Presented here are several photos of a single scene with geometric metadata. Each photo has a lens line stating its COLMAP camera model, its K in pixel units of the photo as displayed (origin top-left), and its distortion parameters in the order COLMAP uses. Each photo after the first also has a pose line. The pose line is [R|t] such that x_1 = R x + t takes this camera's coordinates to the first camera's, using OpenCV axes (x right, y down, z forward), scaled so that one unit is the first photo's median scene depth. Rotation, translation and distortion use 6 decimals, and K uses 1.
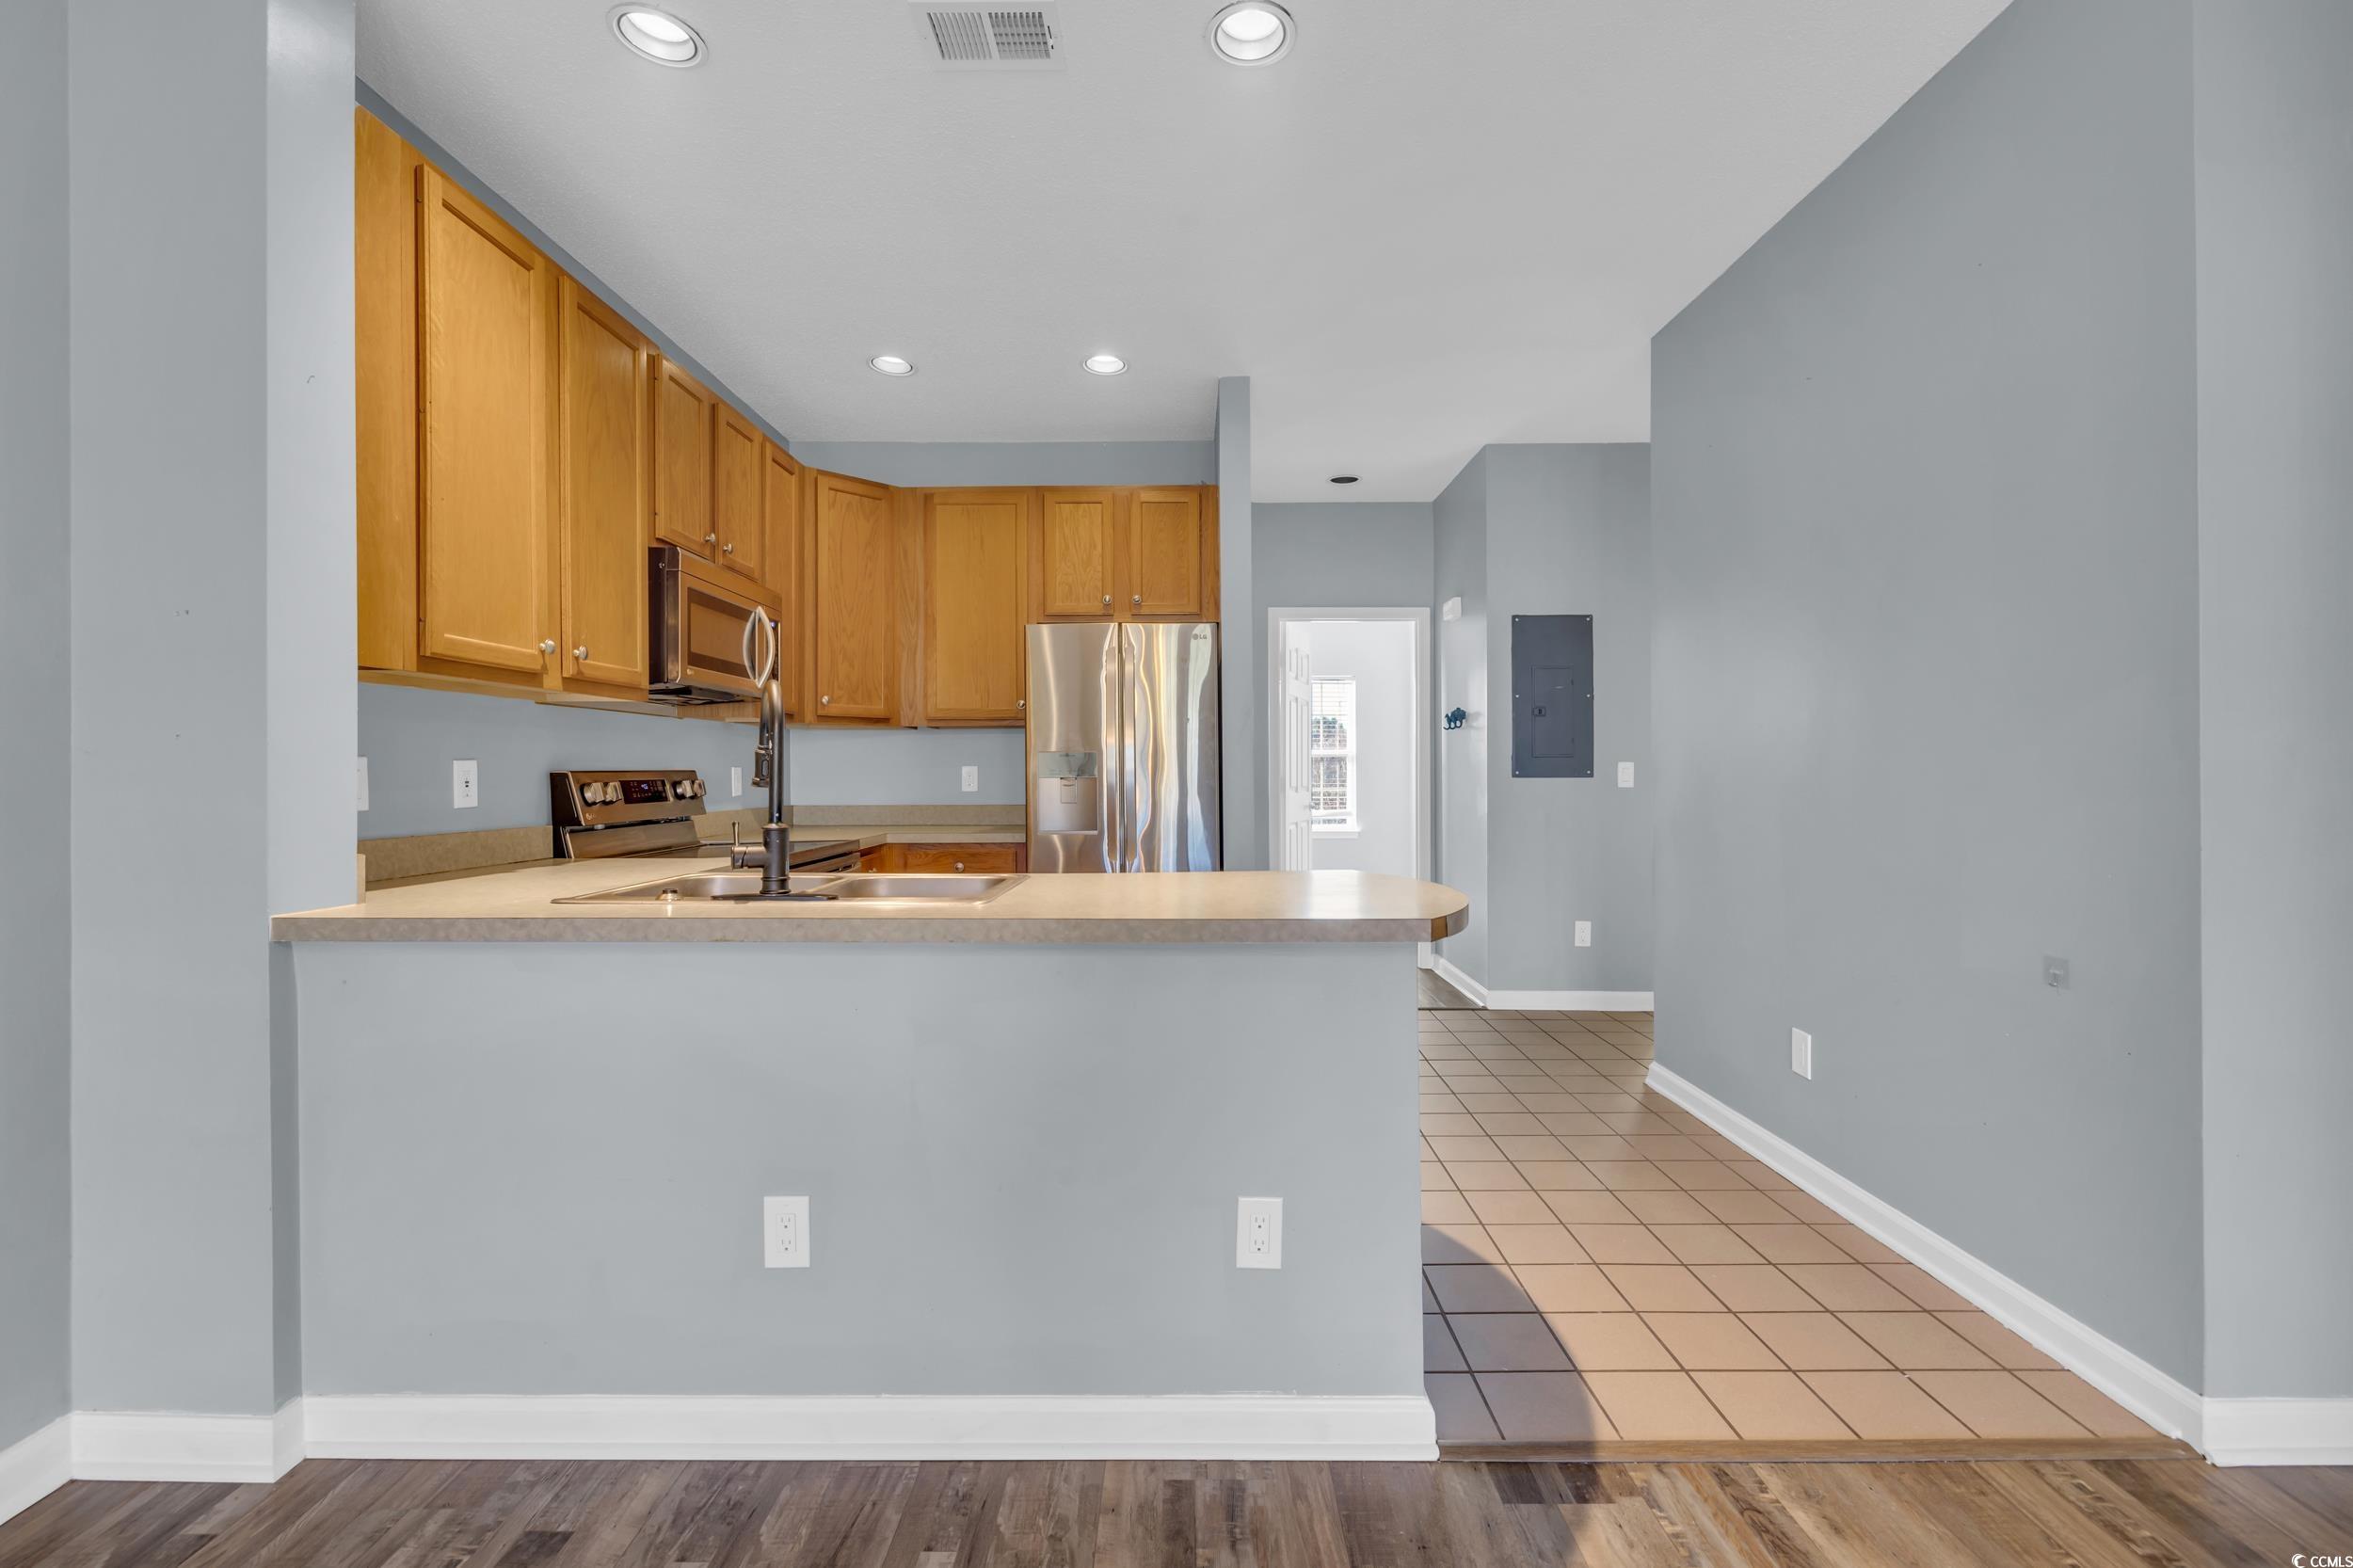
lens RADIAL K [[1005.8, 0, 1180.6], [0, 1005.8, 770.8], [0, 0, 1]] dist [0.000325, 0.000297]
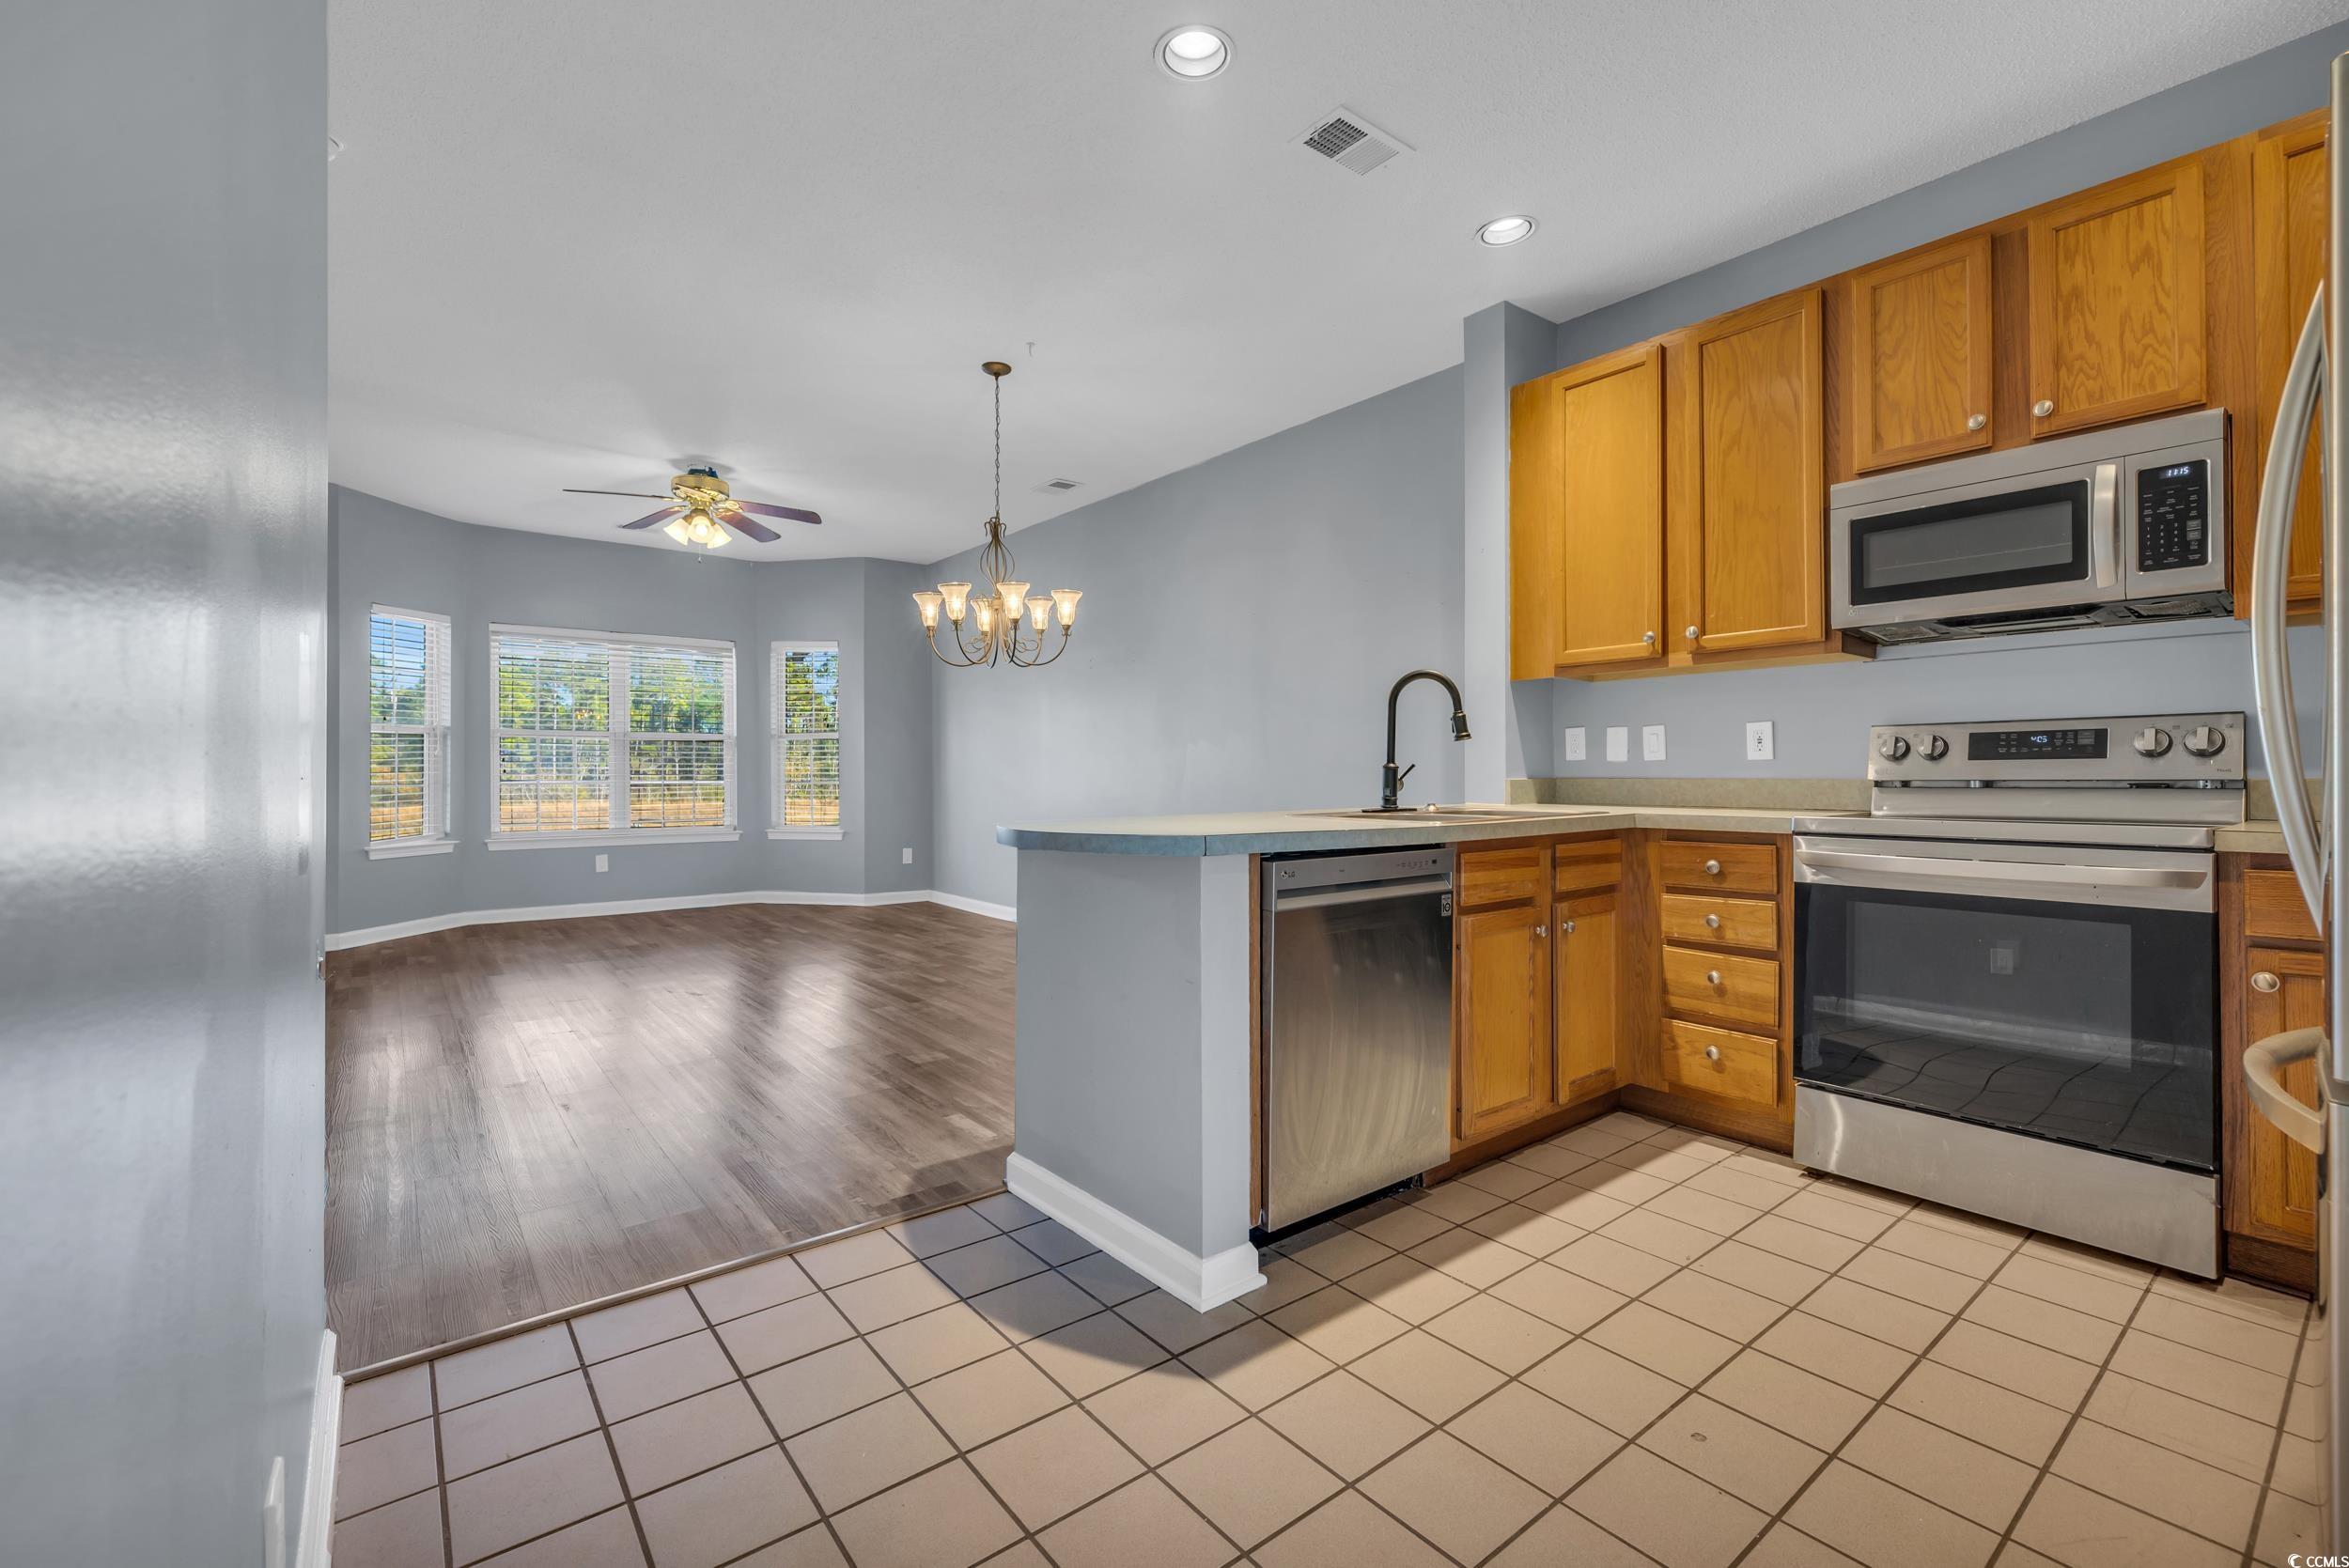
lens RADIAL K [[1004.0, 0, 1178.6], [0, 1004.0, 770.9], [0, 0, 1]] dist [0.000325, 0.000297]
pose [[-0.783690, 0.002334, -0.621147, 0.563835], [0.006712, 0.999966, -0.004710, 0.045127], [0.621116, -0.007861, -0.783680, 1.348508]]
